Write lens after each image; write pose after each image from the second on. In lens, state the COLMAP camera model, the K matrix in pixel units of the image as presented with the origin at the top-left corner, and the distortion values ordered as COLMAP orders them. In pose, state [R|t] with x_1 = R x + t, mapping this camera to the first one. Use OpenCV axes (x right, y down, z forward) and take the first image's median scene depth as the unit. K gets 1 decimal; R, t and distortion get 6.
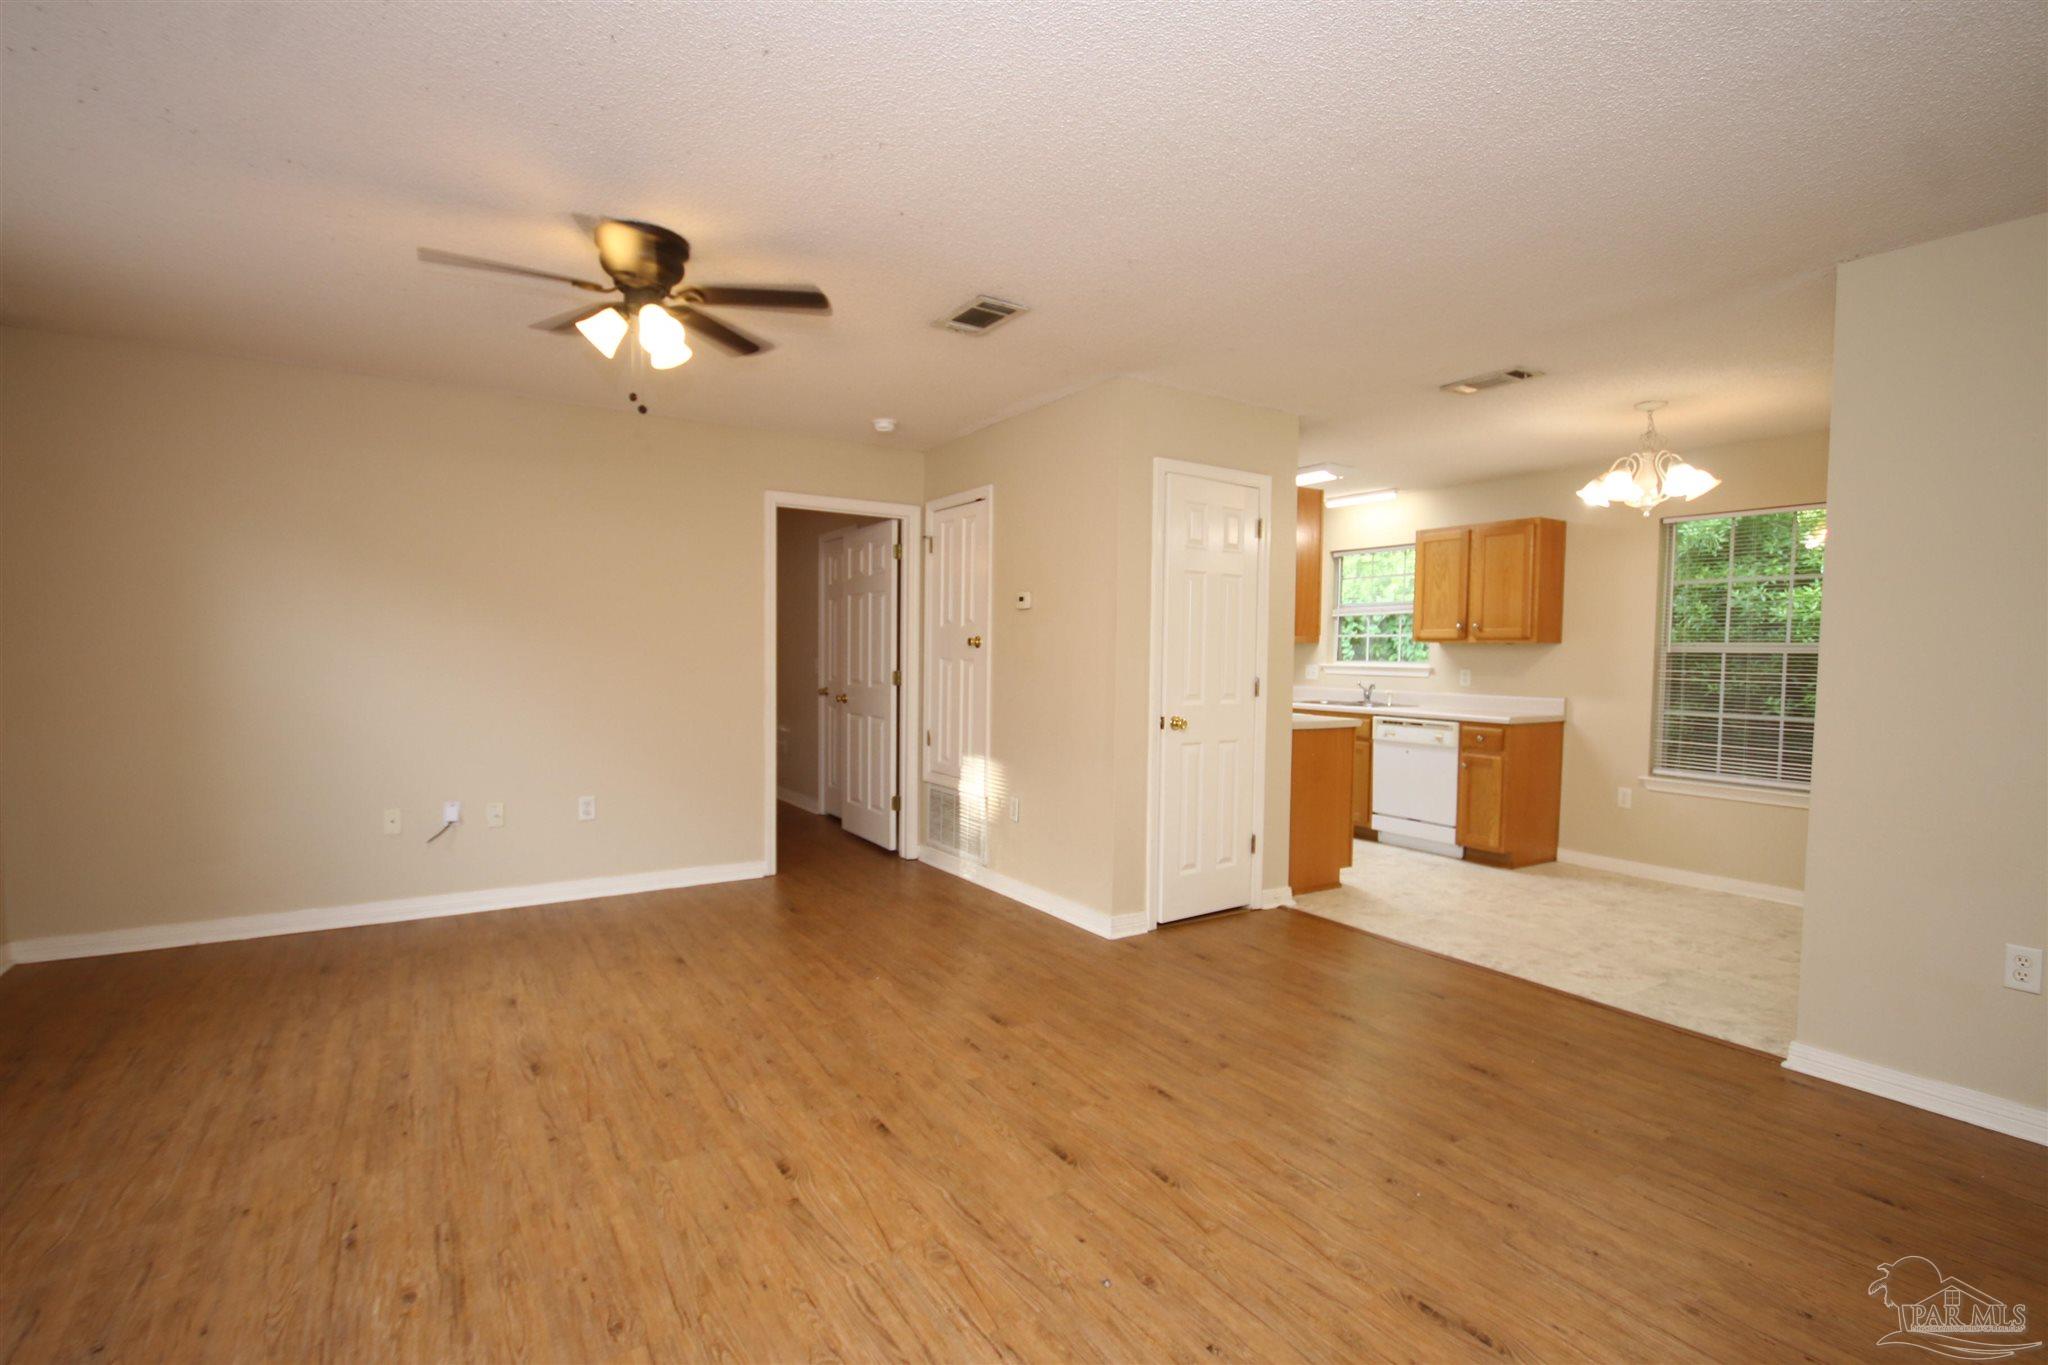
lens RADIAL K [[933.5, 0, 1014.7], [0, 933.5, 691.6], [0, 0, 1]] dist [-0.002411, -0.000141]
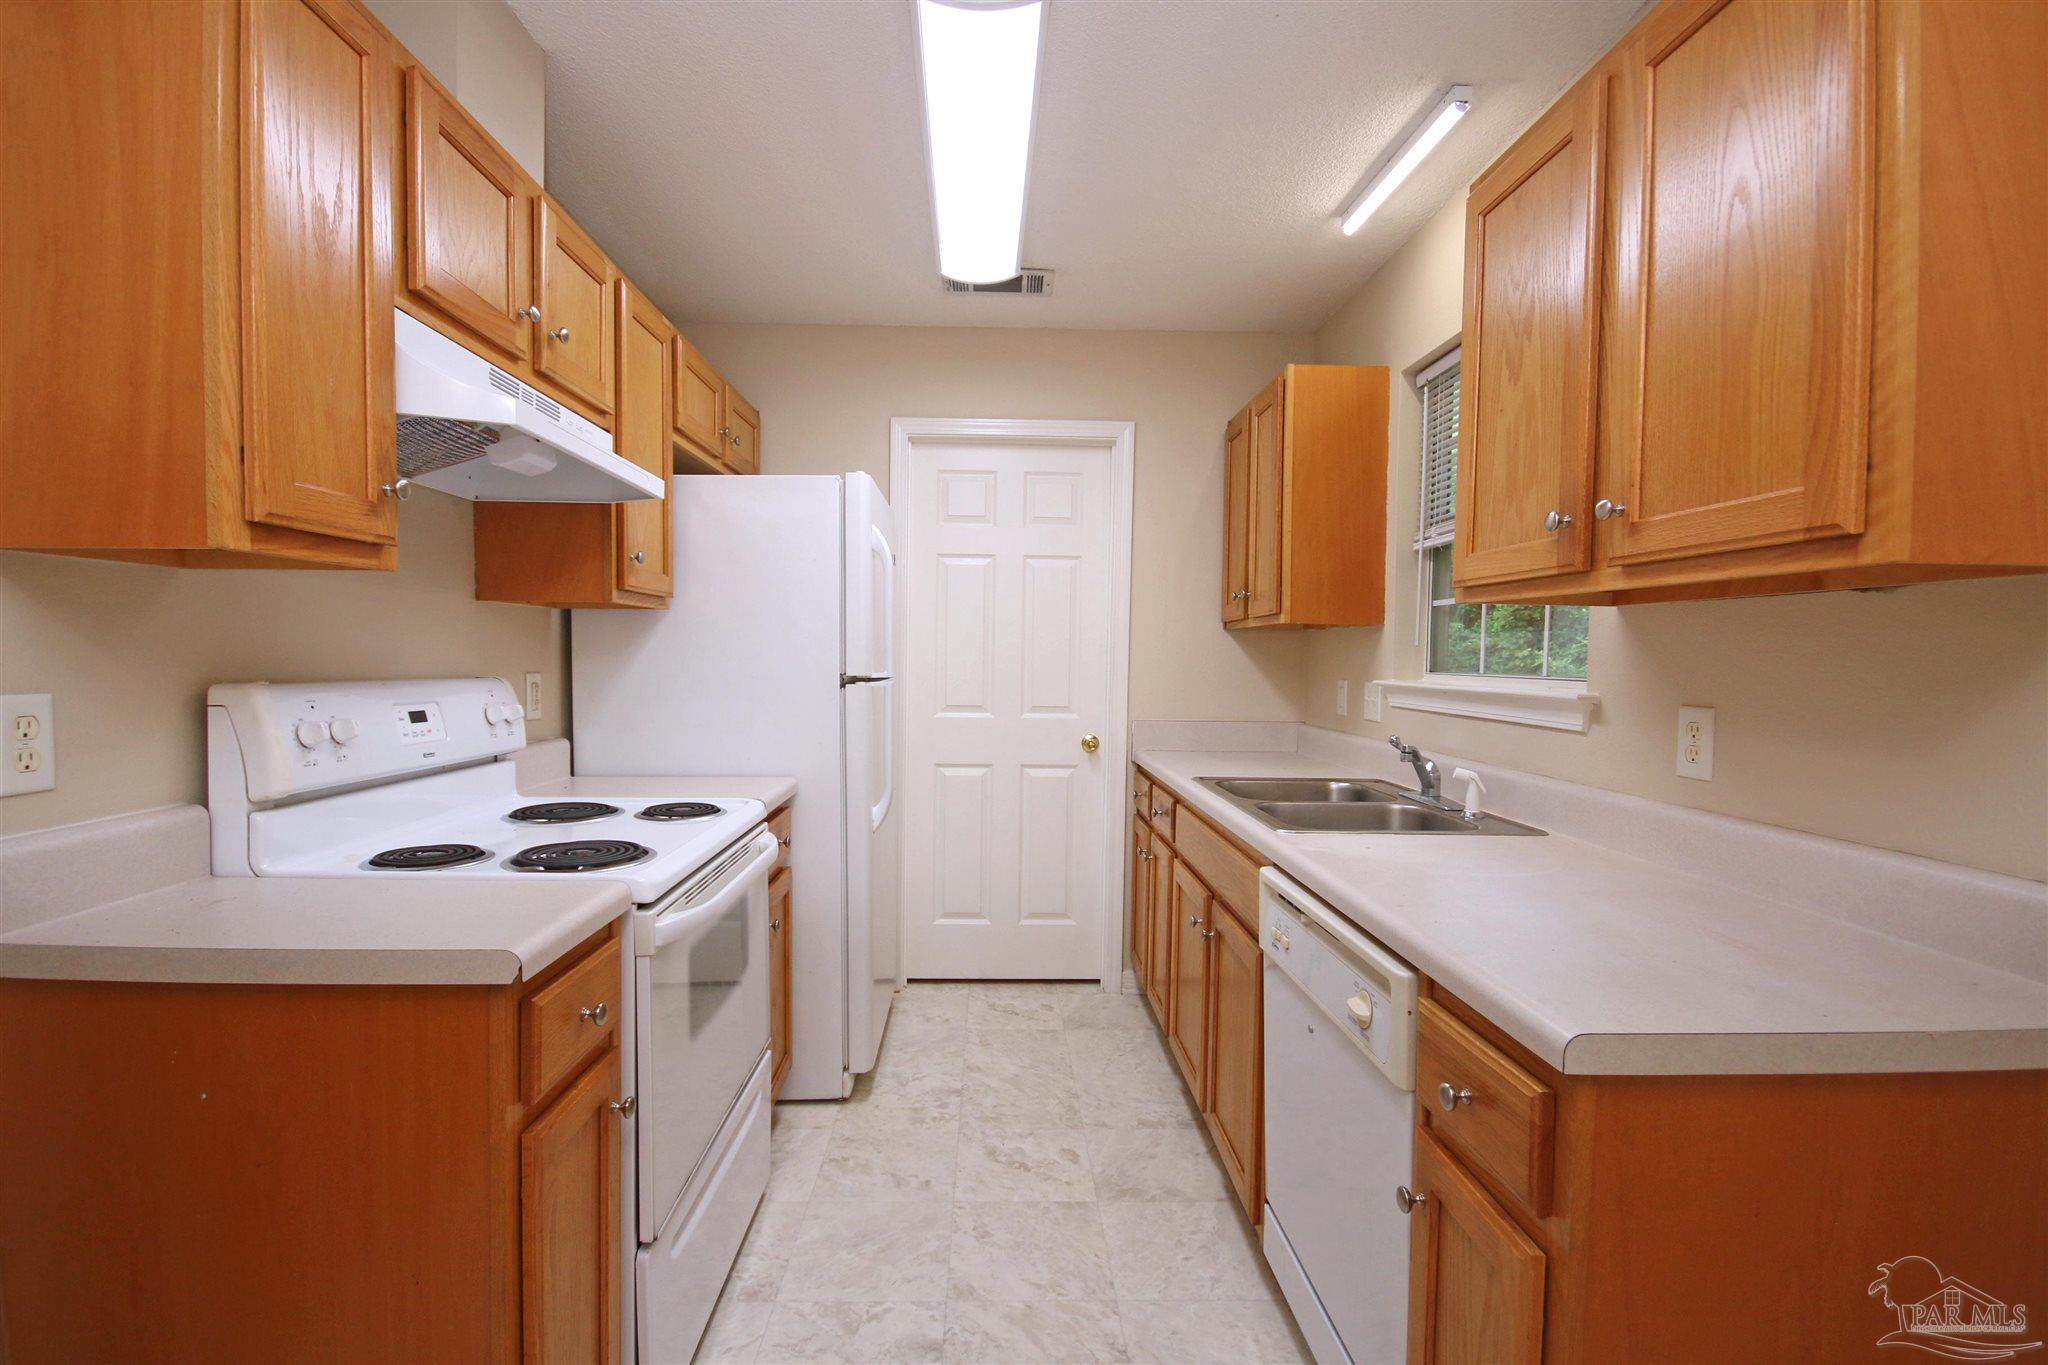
lens RADIAL K [[943.2, 0, 1024.0], [0, 943.2, 682.5], [0, 0, 1]] dist [-0.002550, -0.000211]
pose [[0.861531, 0.011591, -0.507573, 0.602085], [-0.021790, 0.999662, -0.014158, -0.030836], [0.507238, 0.023257, 0.861492, 0.923510]]
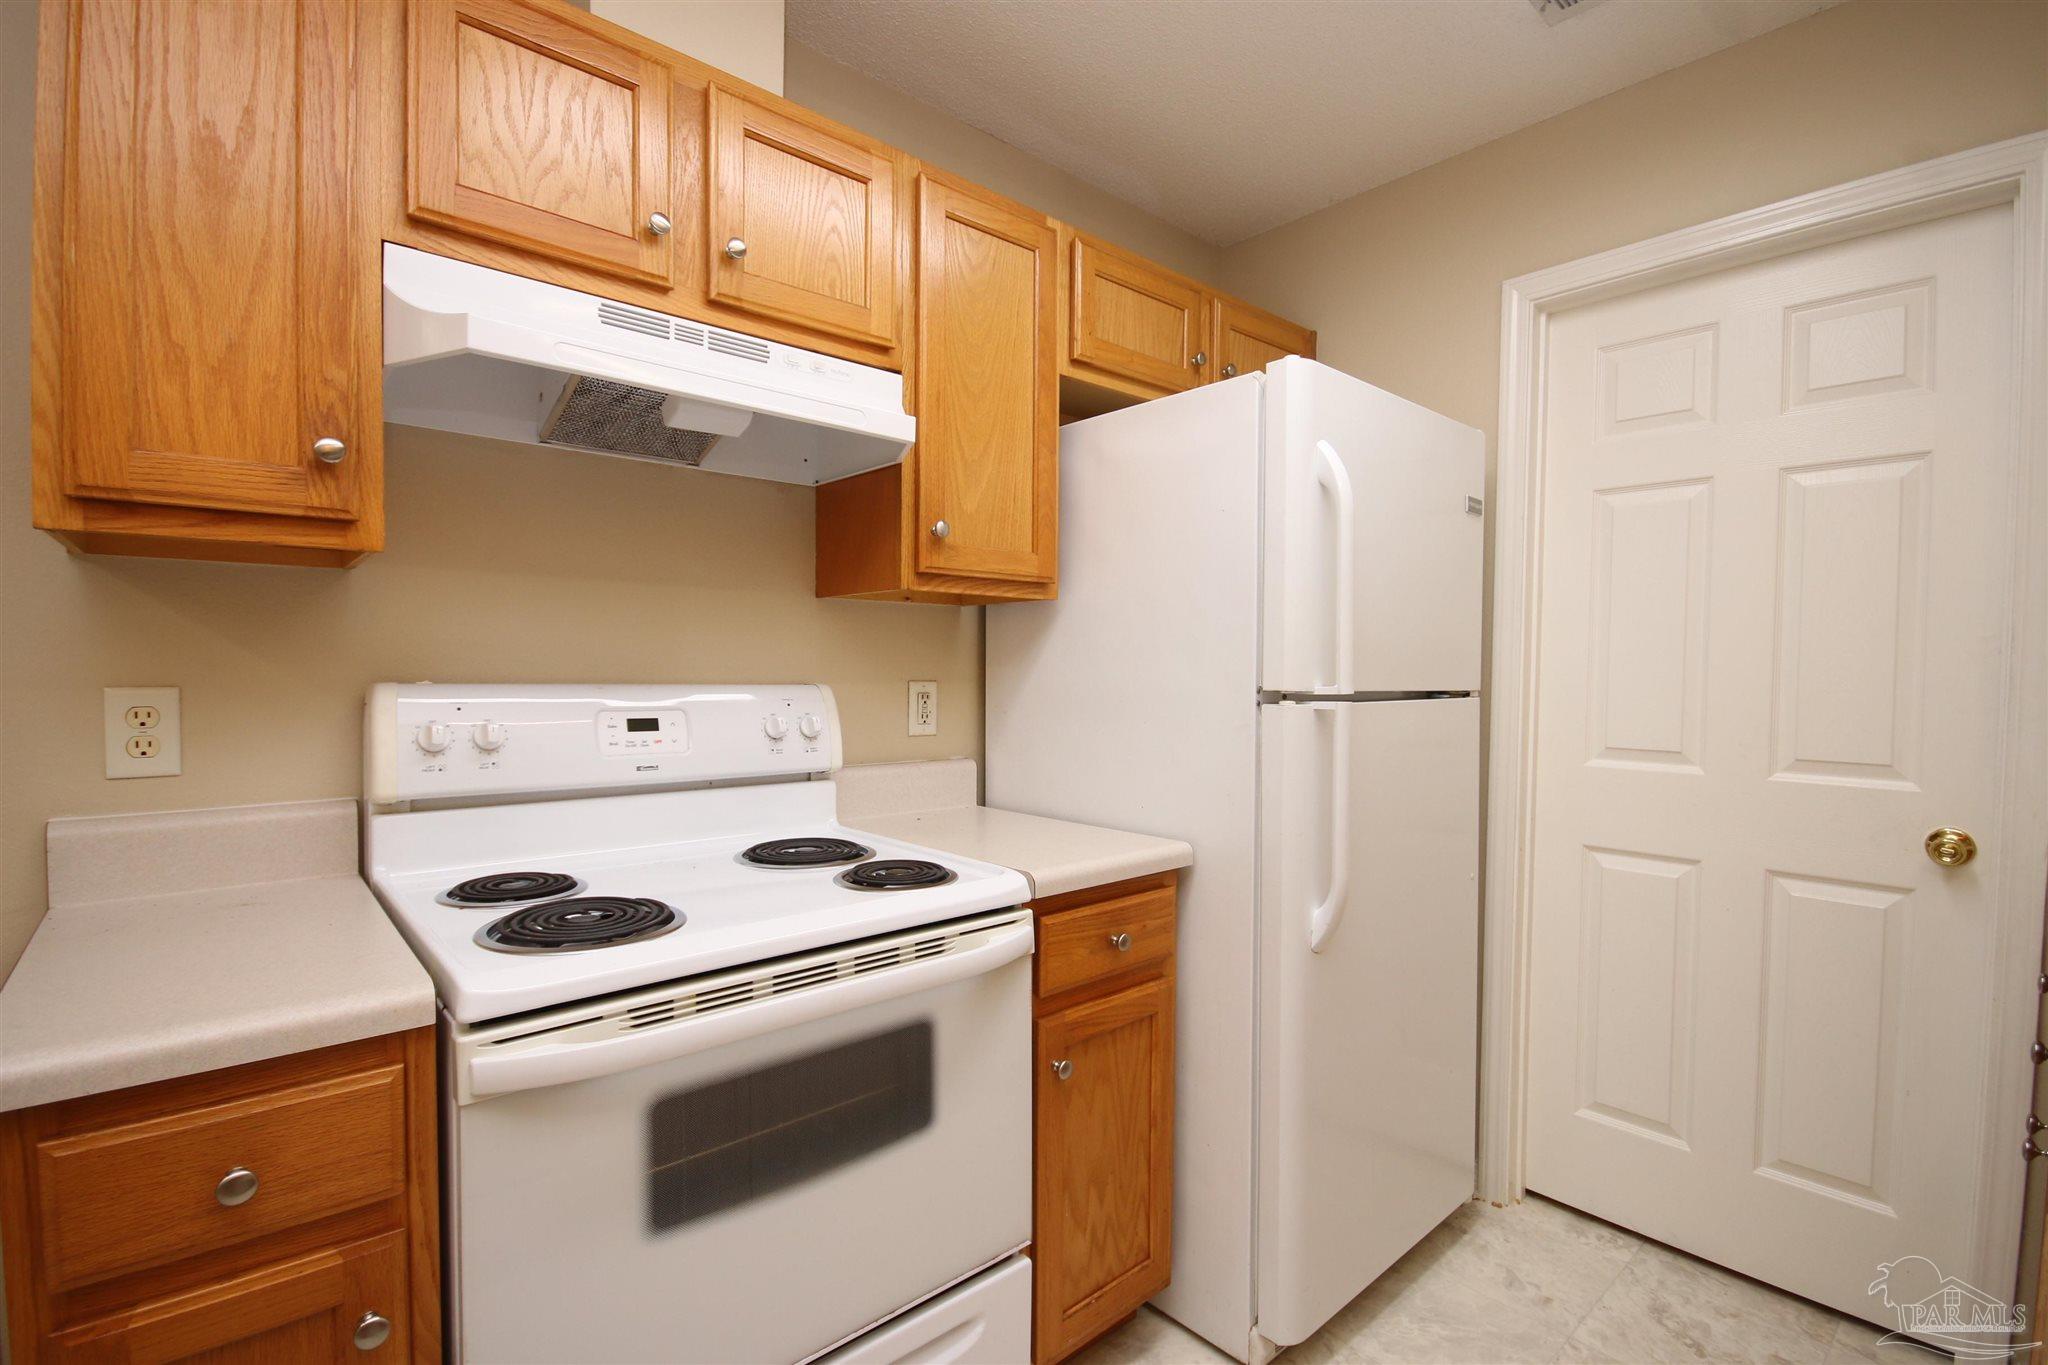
lens RADIAL K [[928.8, 0, 986.0], [0, 928.8, 689.5], [0, 0, 1]] dist [0.014007, -0.018596]
pose [[0.141774, 0.013142, -0.989812, 0.554831], [-0.047388, 0.998856, 0.006475, -0.037581], [0.988764, 0.045987, 0.142234, 1.183879]]
